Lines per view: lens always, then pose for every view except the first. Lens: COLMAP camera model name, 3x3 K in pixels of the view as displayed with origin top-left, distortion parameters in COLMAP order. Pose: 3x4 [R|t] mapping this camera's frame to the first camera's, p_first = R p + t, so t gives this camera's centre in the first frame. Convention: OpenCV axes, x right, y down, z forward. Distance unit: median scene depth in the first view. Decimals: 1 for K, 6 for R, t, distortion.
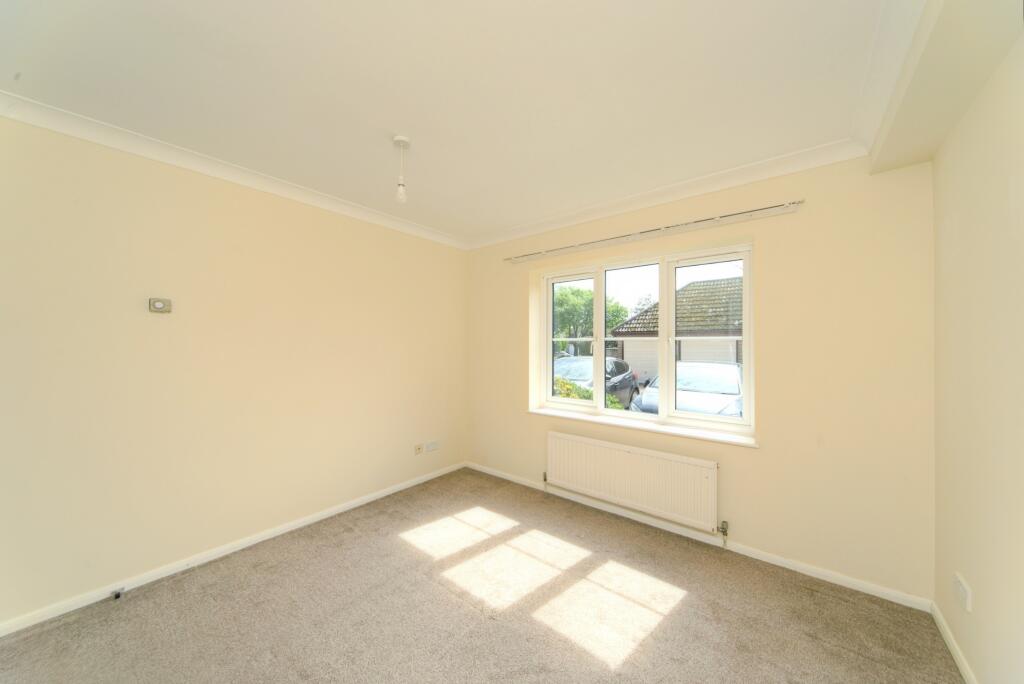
lens RADIAL K [[352.0, 0, 512.0], [0, 352.0, 342.0], [0, 0, 1]] dist [0.006240, -0.000064]
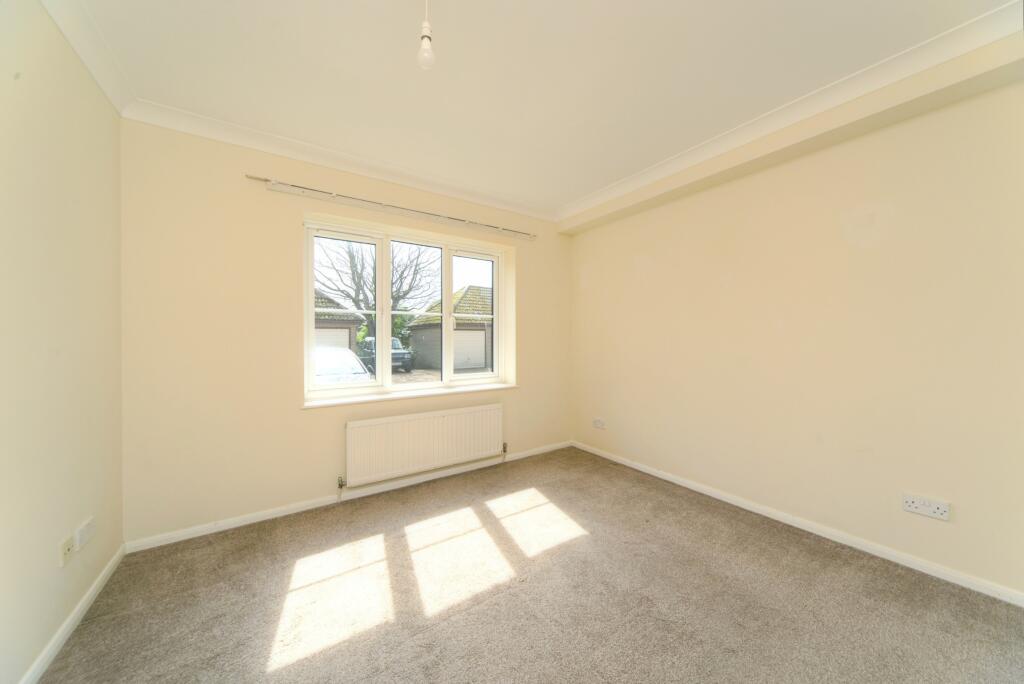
lens RADIAL K [[352.0, 0, 512.0], [0, 352.0, 342.0], [0, 0, 1]] dist [0.006240, -0.000064]
pose [[0.282270, -0.013654, 0.959238, -0.737524], [-0.008477, 0.999824, 0.016726, 0.071093], [-0.959297, -0.012853, 0.282105, 0.559274]]
